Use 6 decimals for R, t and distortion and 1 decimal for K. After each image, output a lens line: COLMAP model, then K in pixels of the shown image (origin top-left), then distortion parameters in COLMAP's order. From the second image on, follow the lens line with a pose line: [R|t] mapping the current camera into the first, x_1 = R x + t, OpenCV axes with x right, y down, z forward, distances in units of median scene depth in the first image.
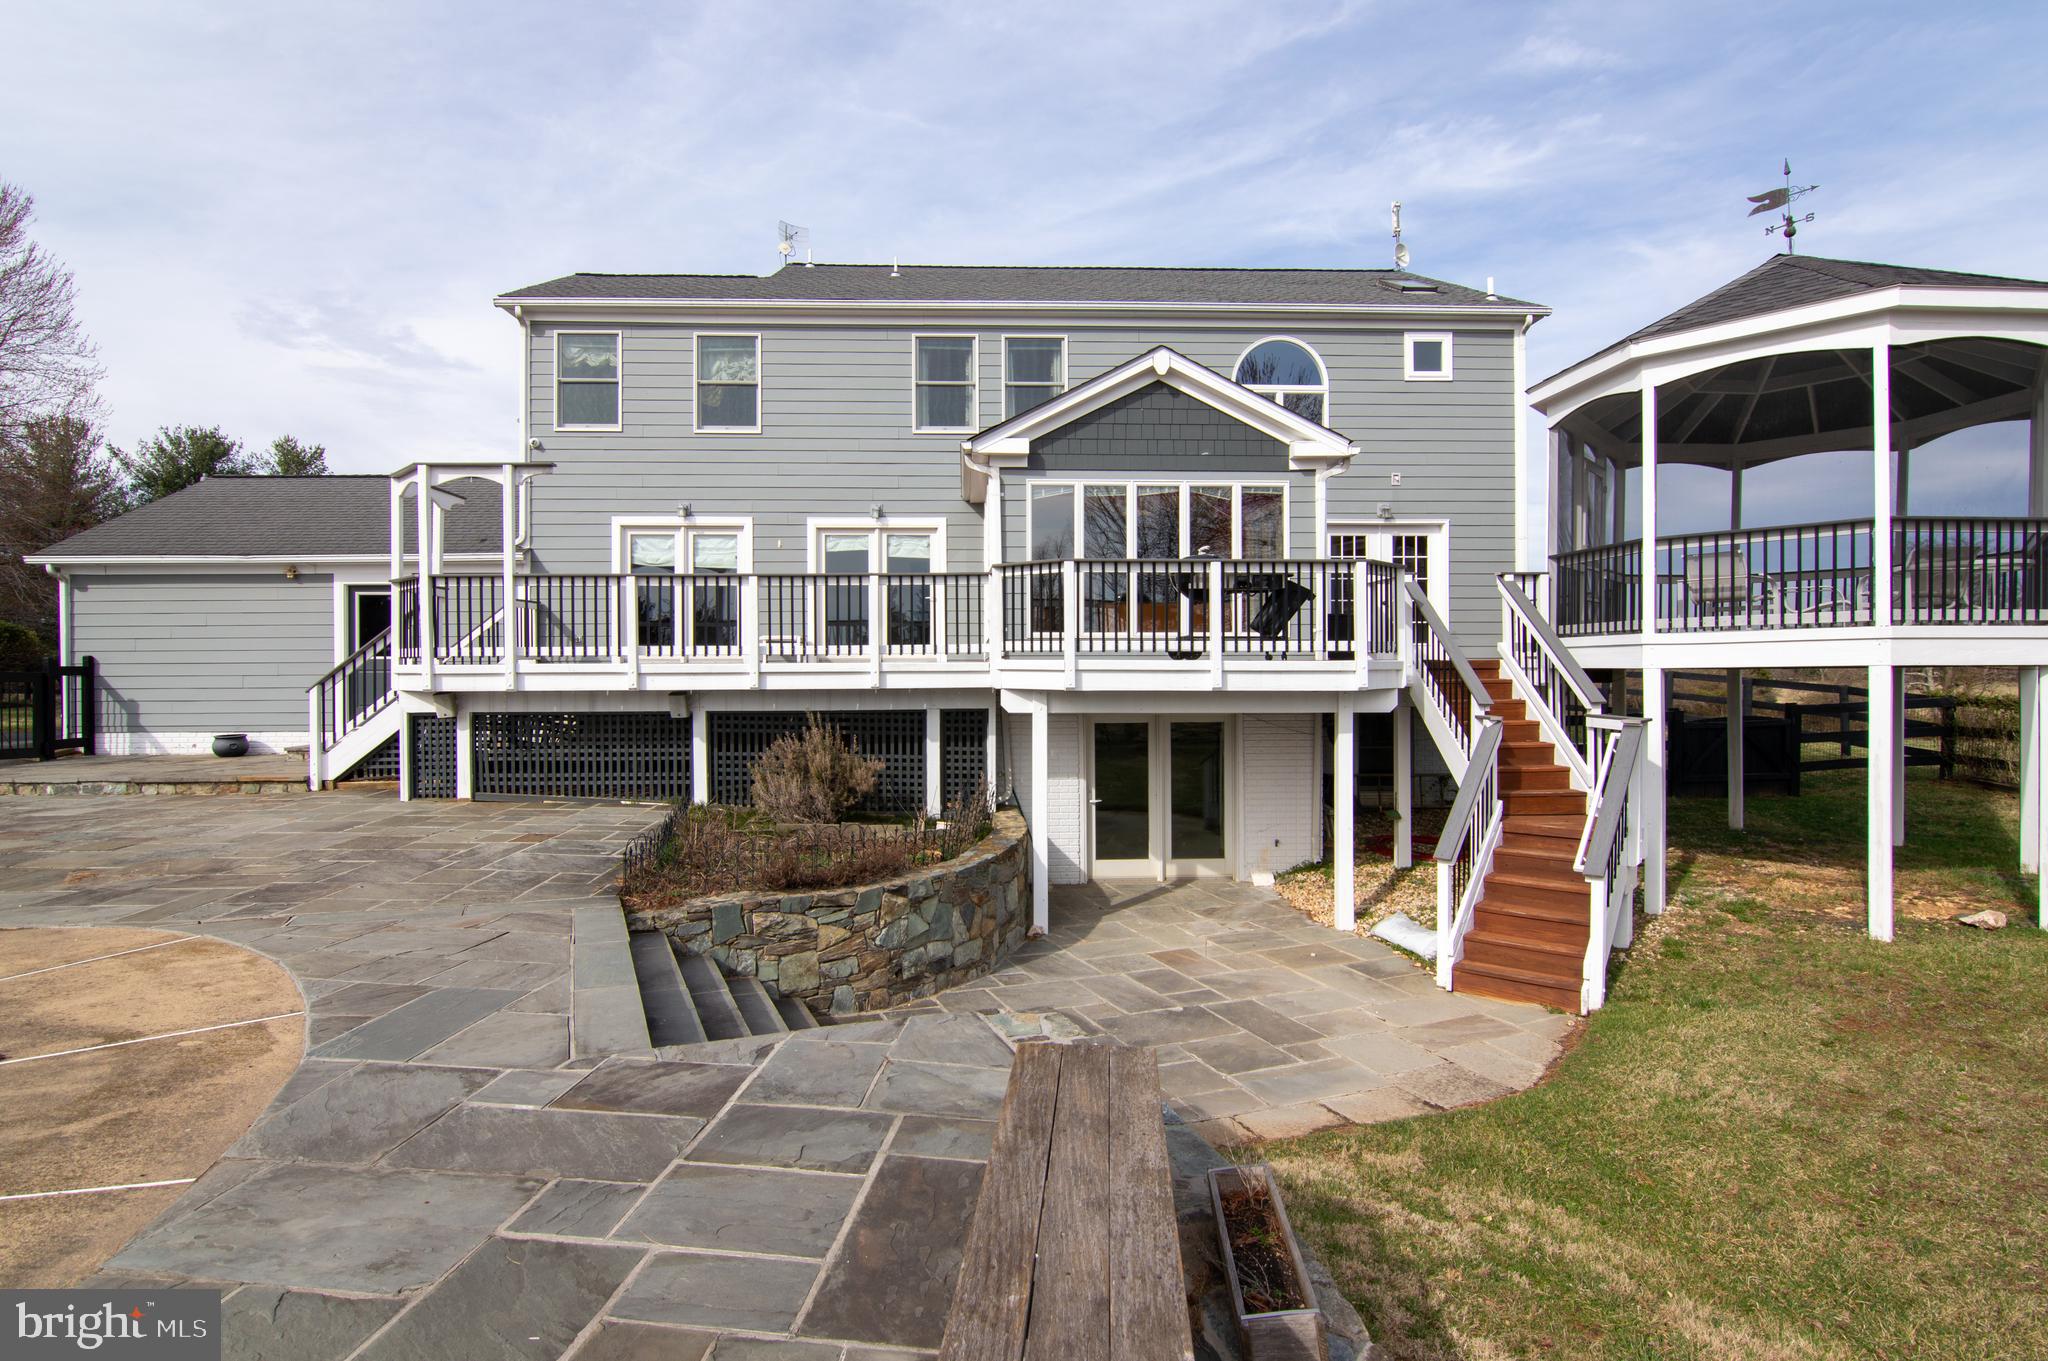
lens RADIAL K [[1012.3, 0, 1013.4], [0, 1012.3, 672.3], [0, 0, 1]] dist [-0.000164, -0.016497]
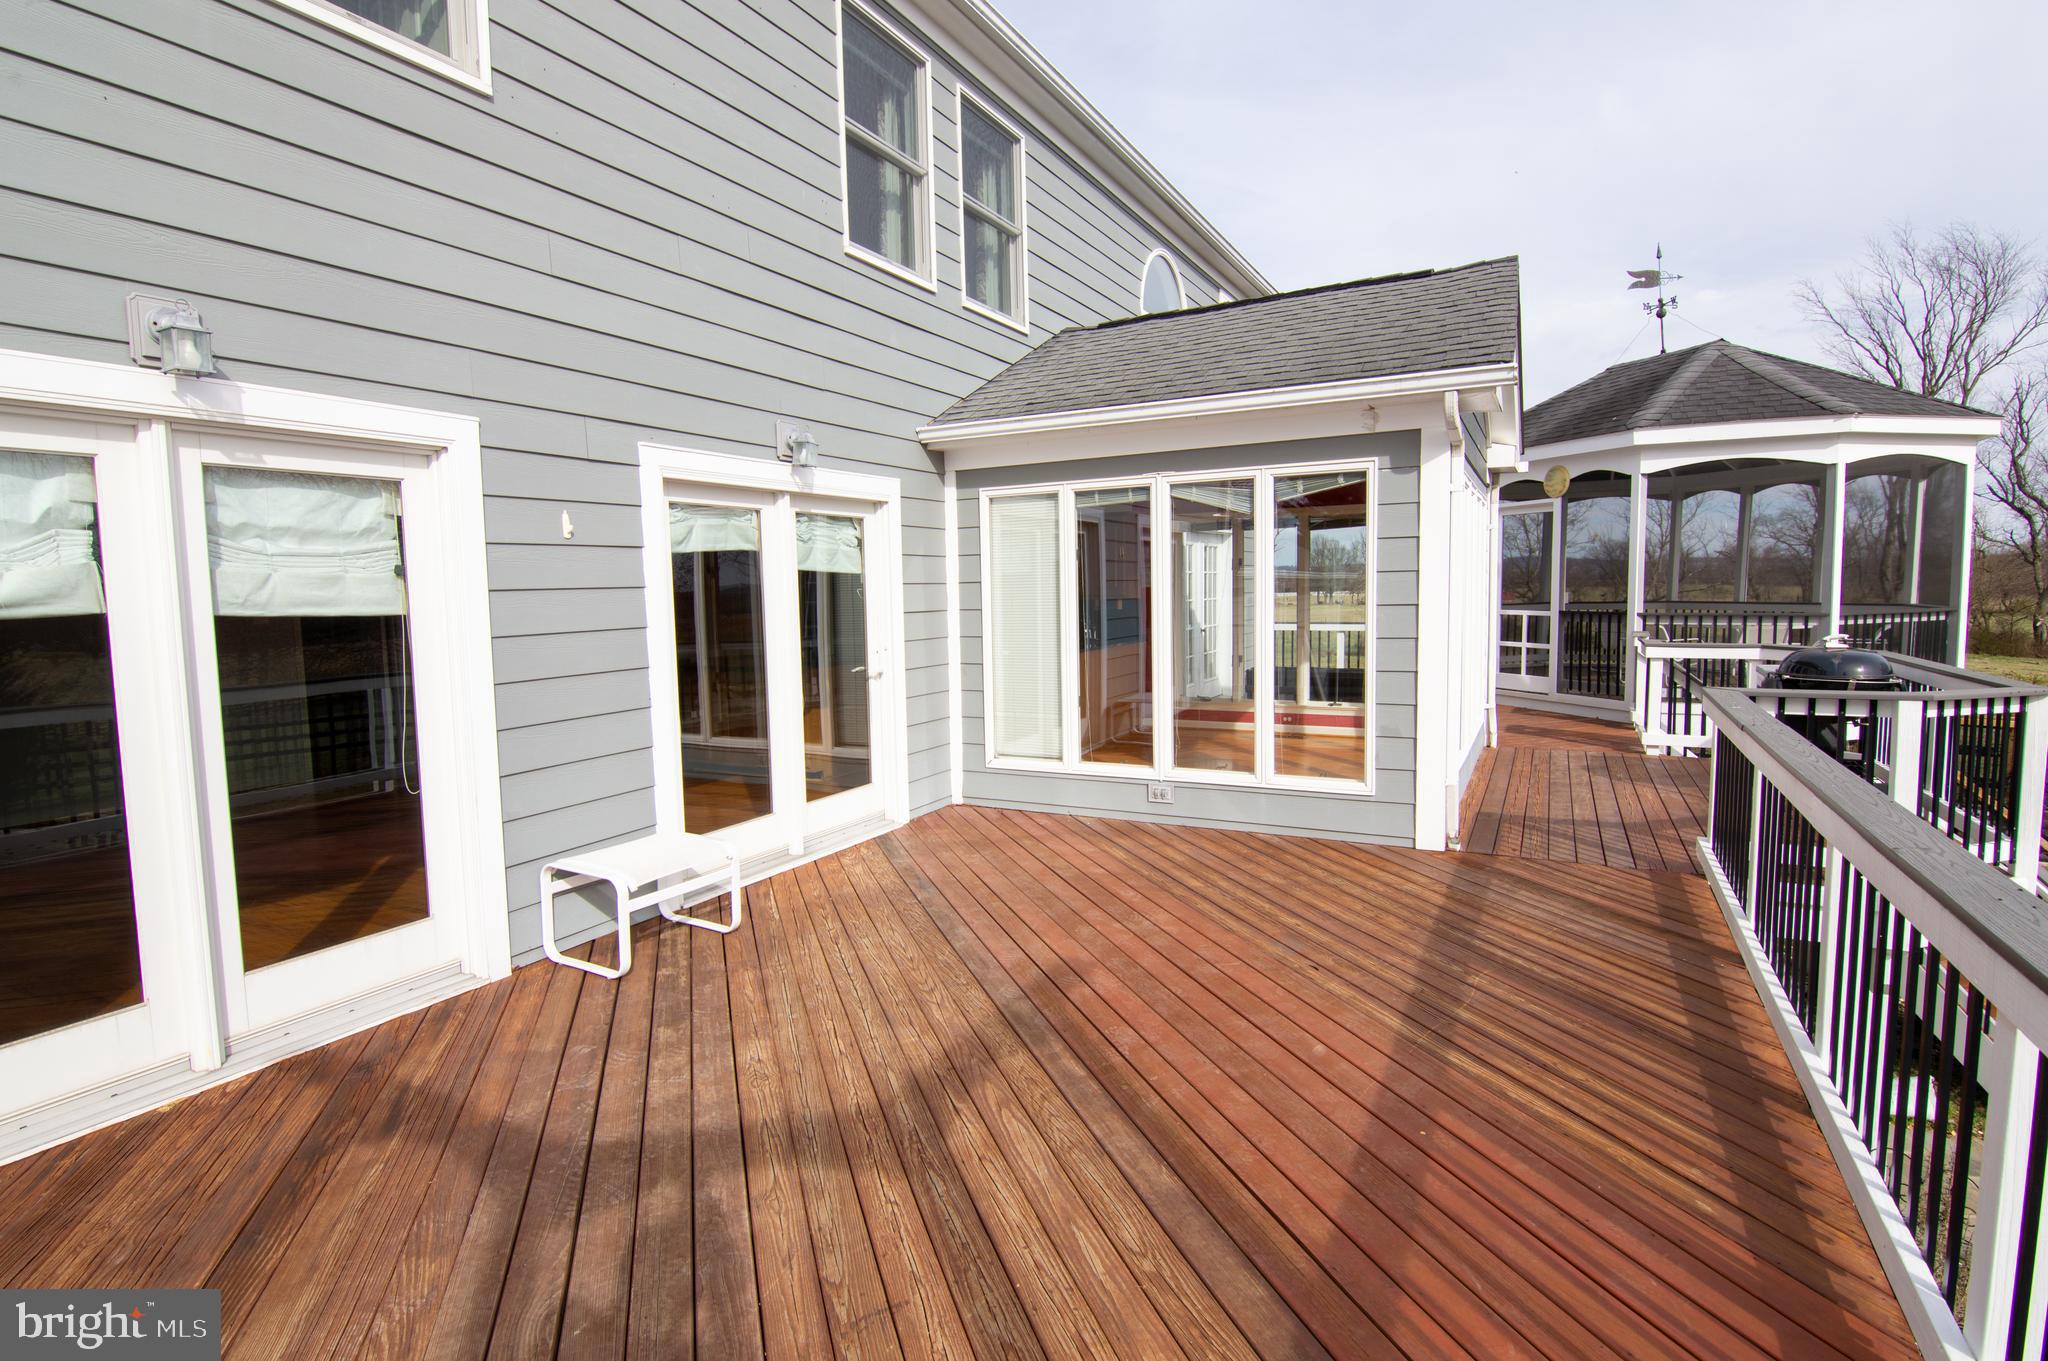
lens RADIAL K [[1007.1, 0, 1023.7], [0, 1007.1, 669.8], [0, 0, 1]] dist [-0.011295, 0.000411]
pose [[0.516329, -0.073819, 0.853203, -0.510233], [0.017953, 0.996992, 0.075395, -0.132821], [-0.856202, -0.023612, 0.516102, 0.937184]]
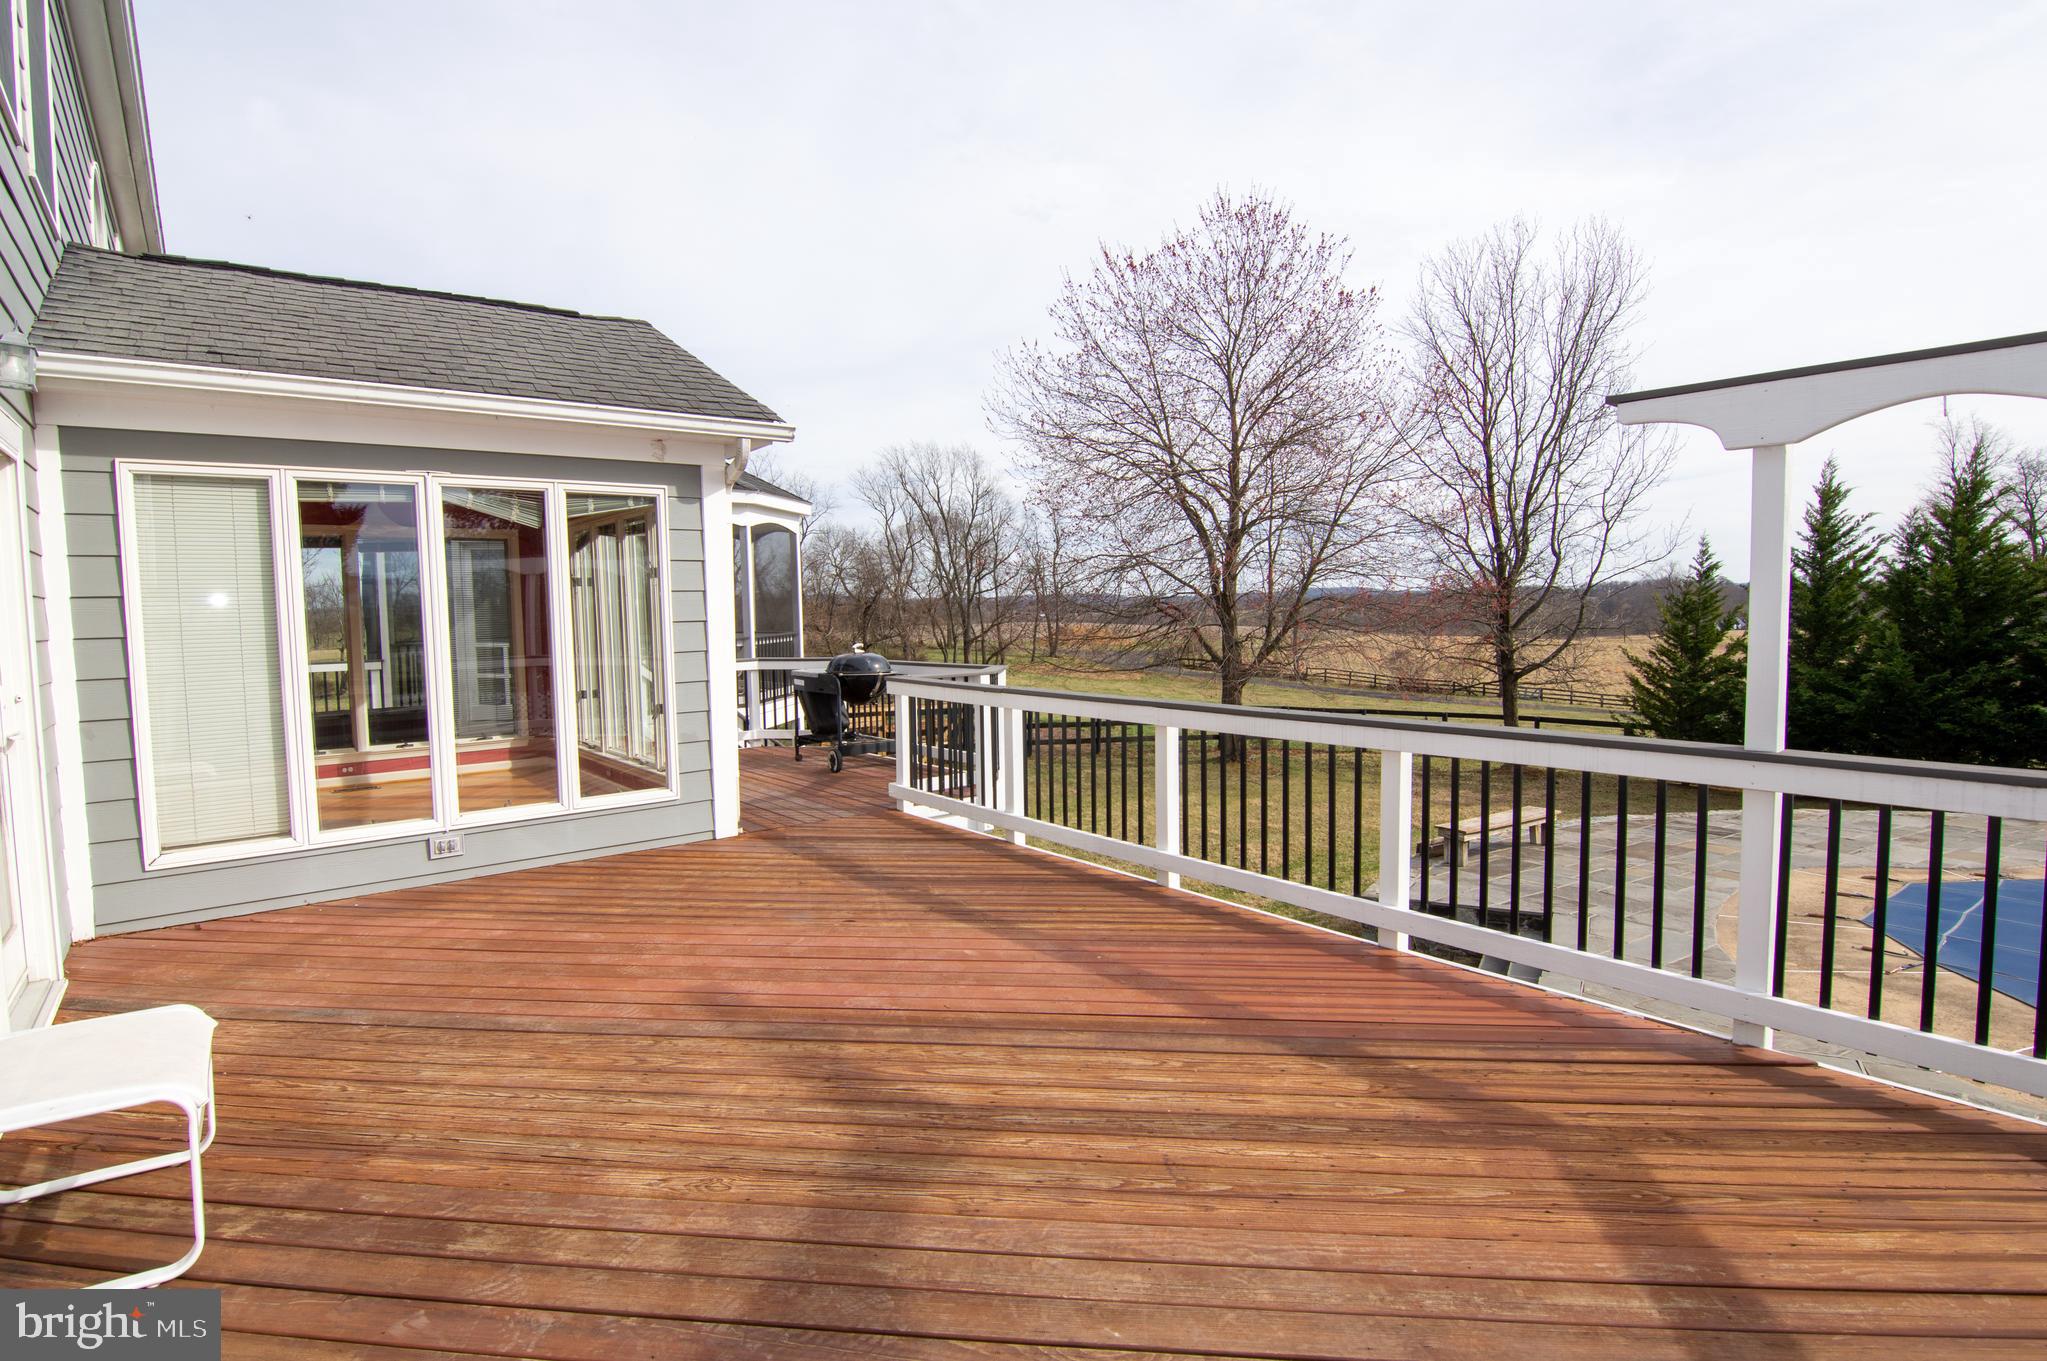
lens RADIAL K [[993.4, 0, 1001.7], [0, 993.4, 671.4], [0, 0, 1]] dist [-0.021573, -0.000784]
pose [[-0.562729, -0.034859, 0.825906, -0.528923], [0.025152, 0.997926, 0.059257, -0.125186], [-0.826259, 0.054119, -0.560685, 1.181408]]
